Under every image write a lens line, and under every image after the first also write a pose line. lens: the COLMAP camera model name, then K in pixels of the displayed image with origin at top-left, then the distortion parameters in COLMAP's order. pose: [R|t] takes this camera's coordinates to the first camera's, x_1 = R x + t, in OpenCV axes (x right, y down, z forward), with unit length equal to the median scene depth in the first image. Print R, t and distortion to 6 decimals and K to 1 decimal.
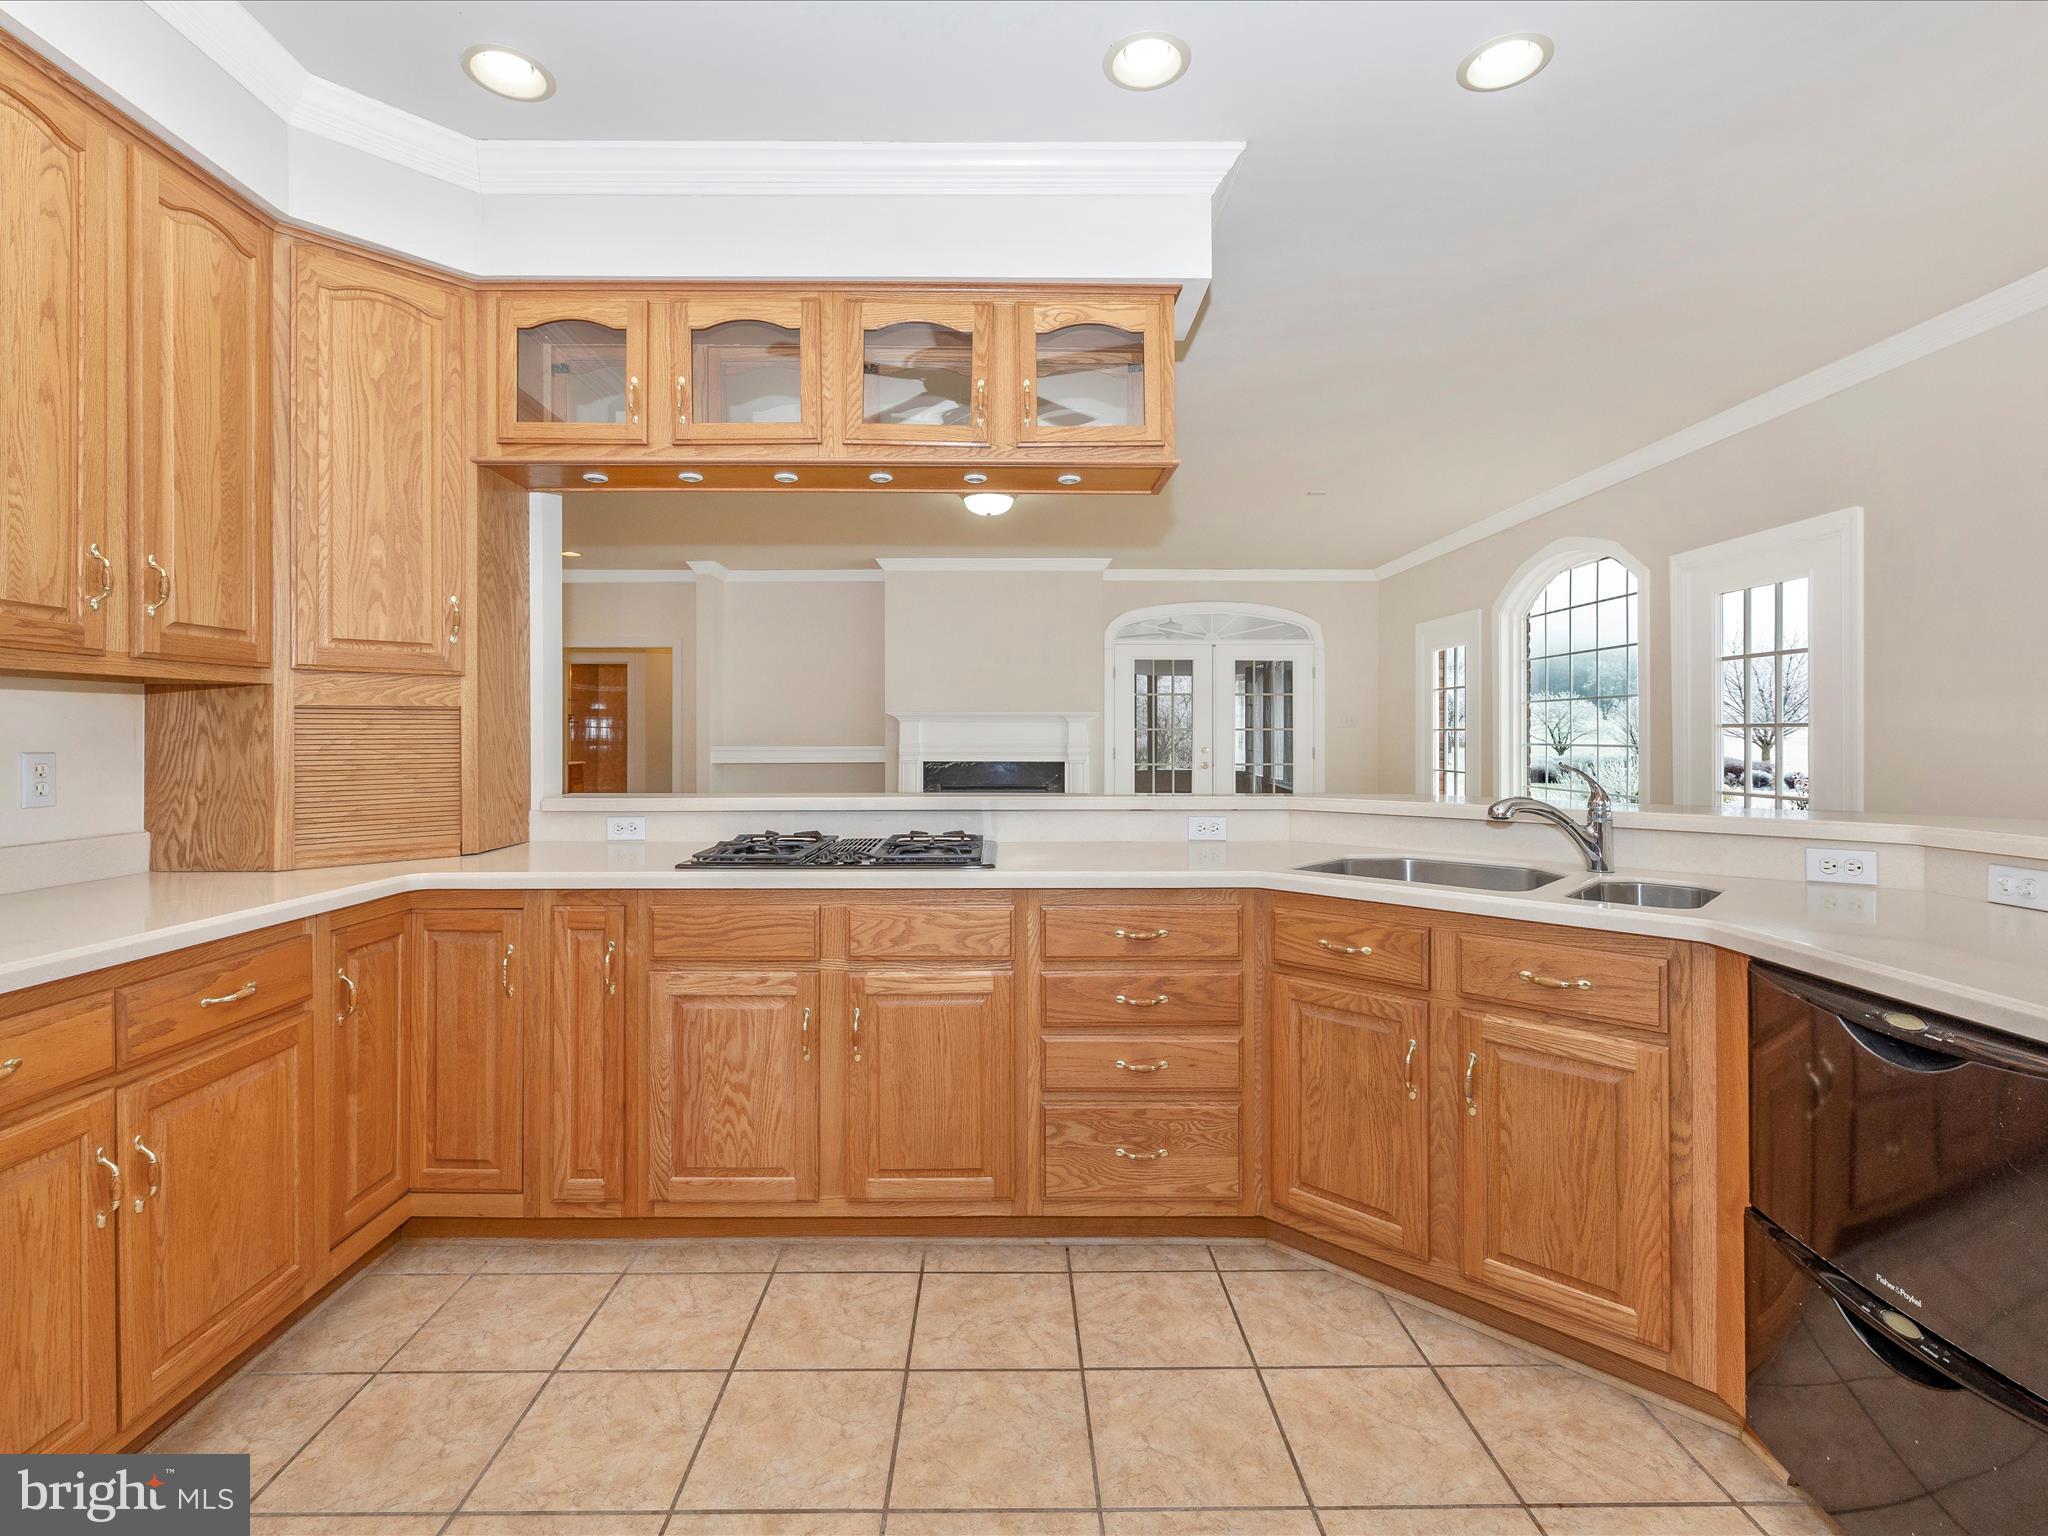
lens RADIAL K [[970.1, 0, 1021.2], [0, 970.1, 737.3], [0, 0, 1]] dist [-0.000969, 0.000249]
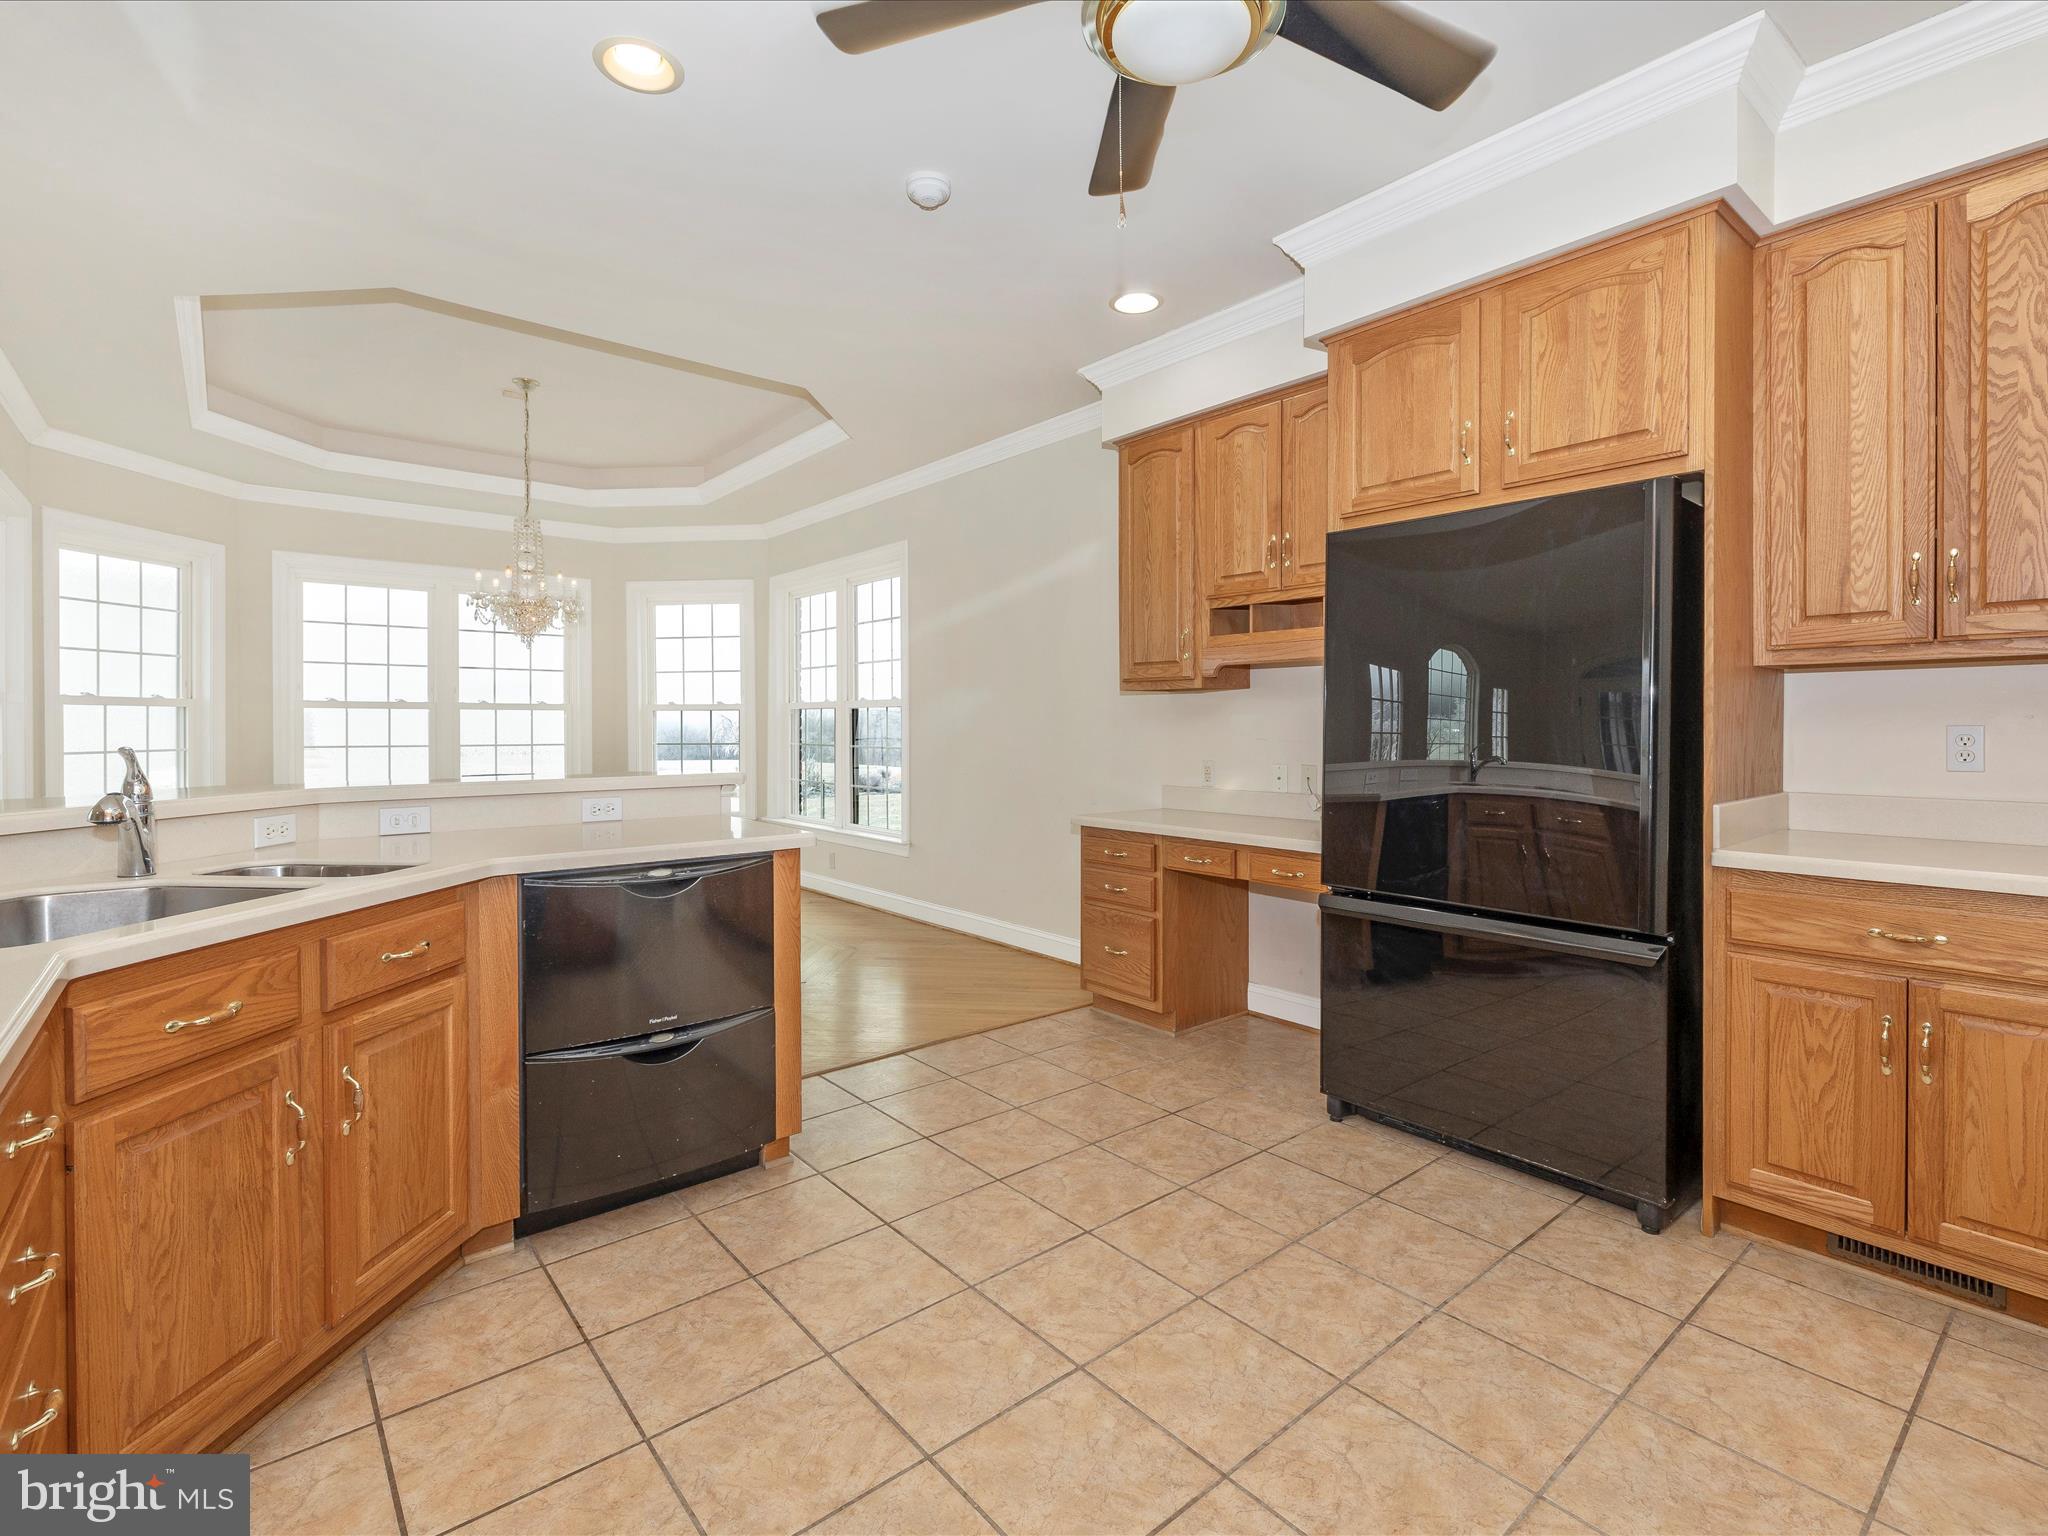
lens RADIAL K [[970.1, 0, 1021.2], [0, 970.1, 737.3], [0, 0, 1]] dist [-0.000969, 0.000249]
pose [[-0.625892, -0.008600, 0.779862, -0.533572], [0.002392, 0.999913, 0.012947, 0.009222], [-0.779906, 0.009969, -0.625817, 0.917177]]
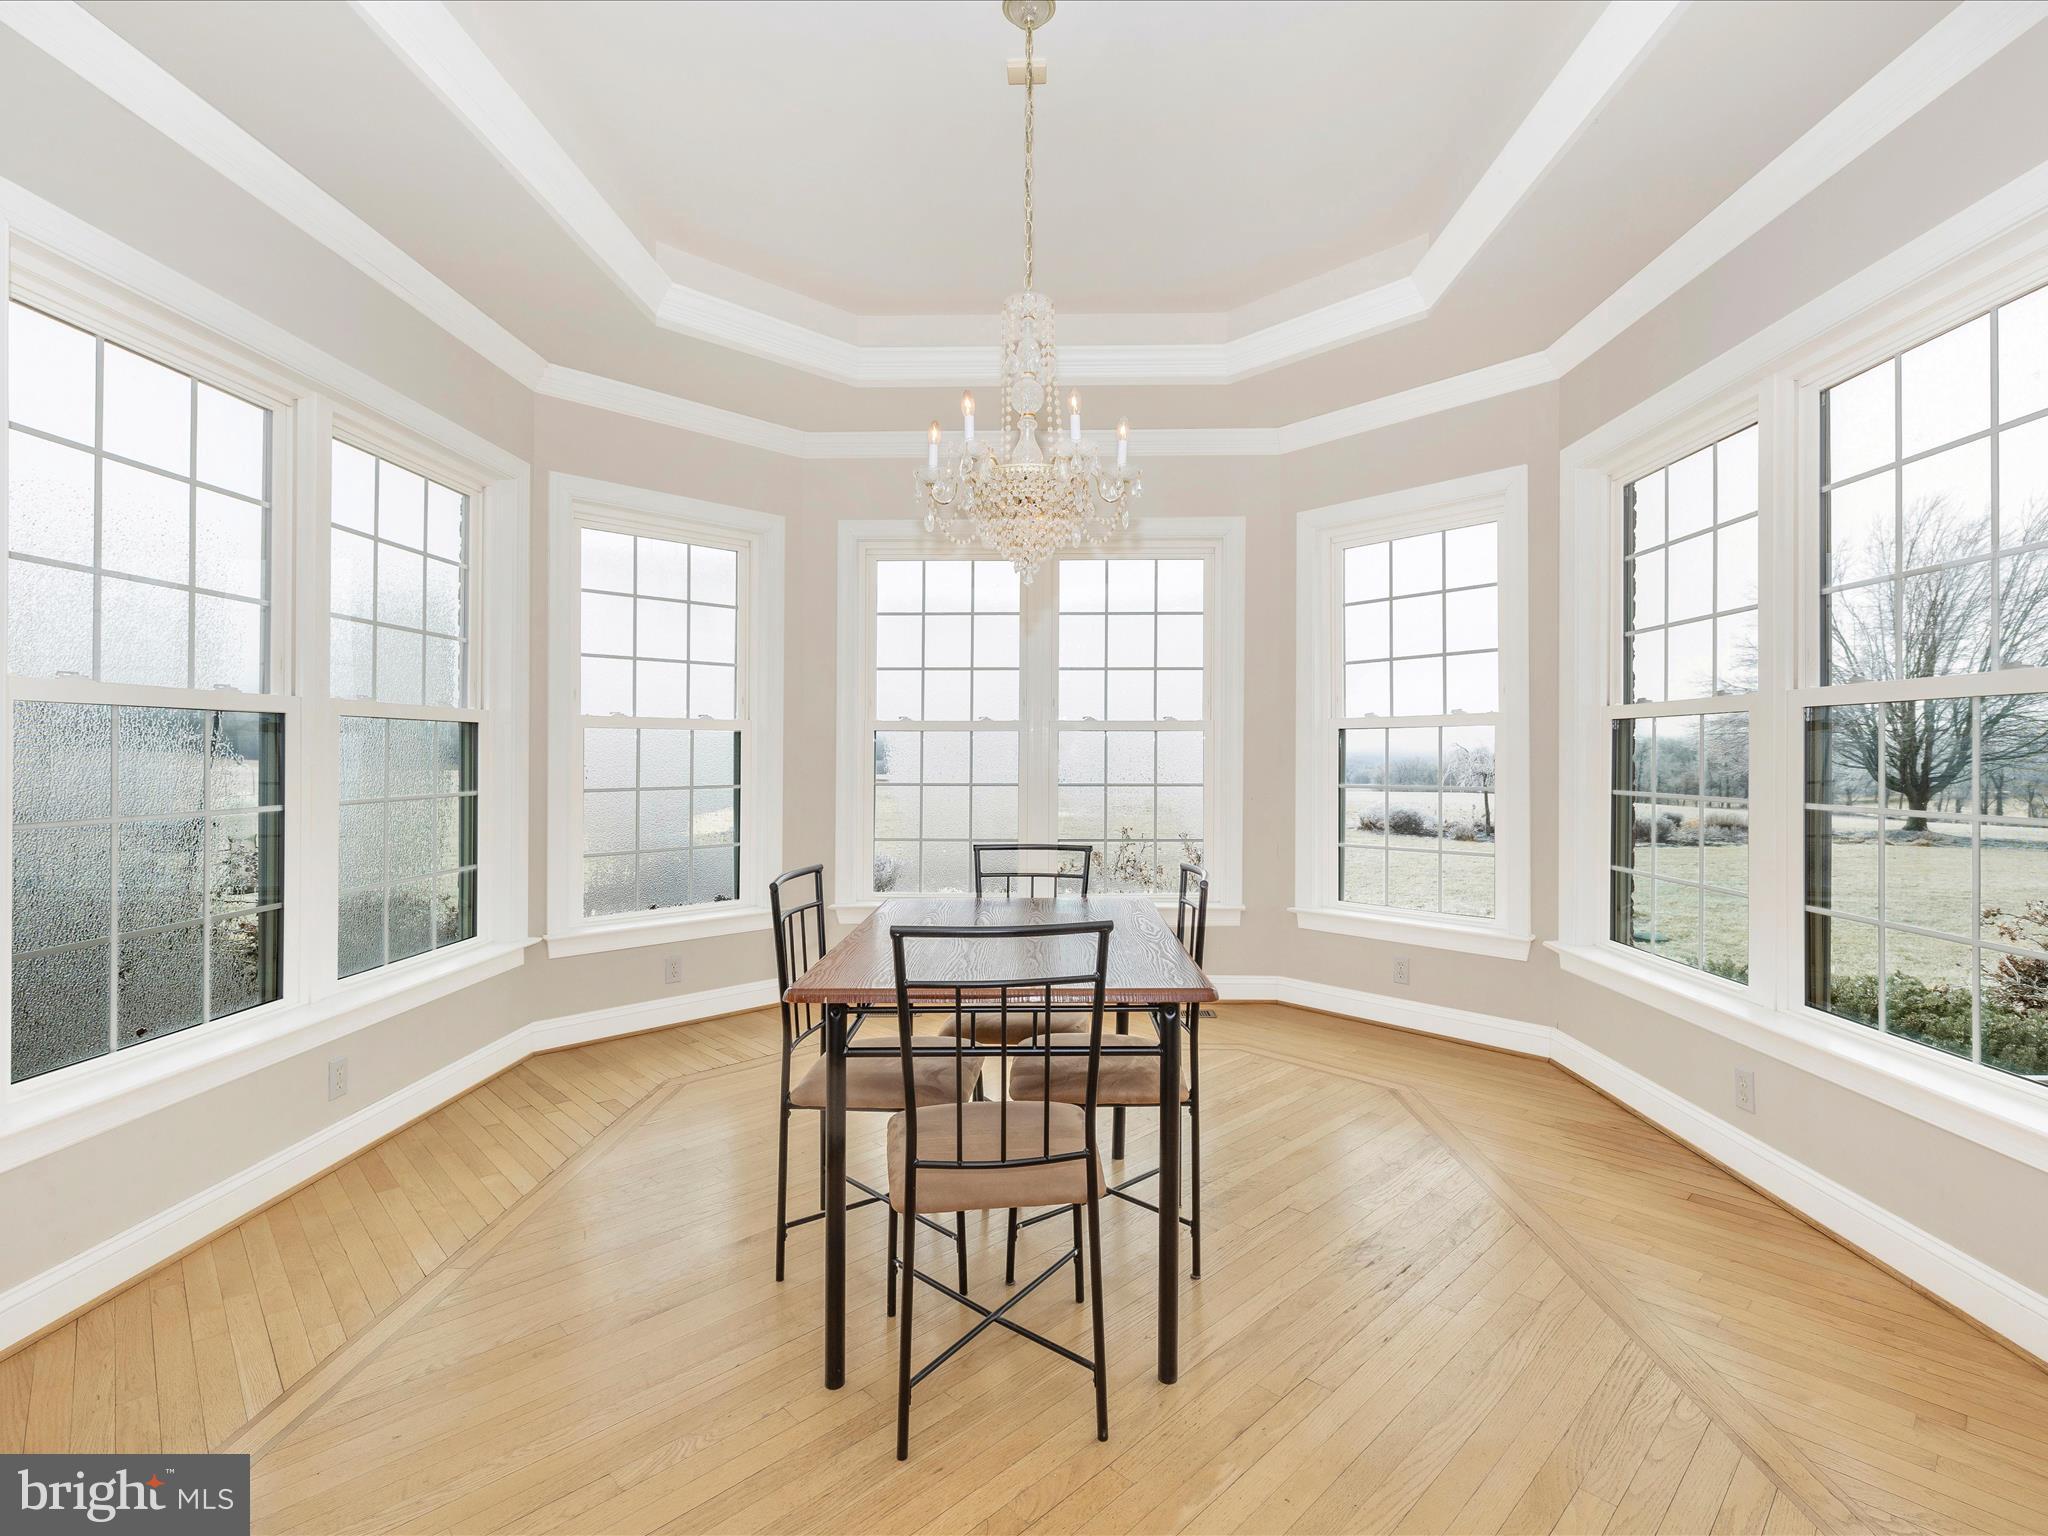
lens RADIAL K [[967.3, 0, 1035.9], [0, 967.3, 748.6], [0, 0, 1]] dist [-0.000811, 0.000198]
pose [[0.035184, 0.009607, 0.999335, 0.952000], [0.001770, 0.999952, -0.009675, 0.015572], [-0.999379, 0.002110, 0.035165, 0.336751]]
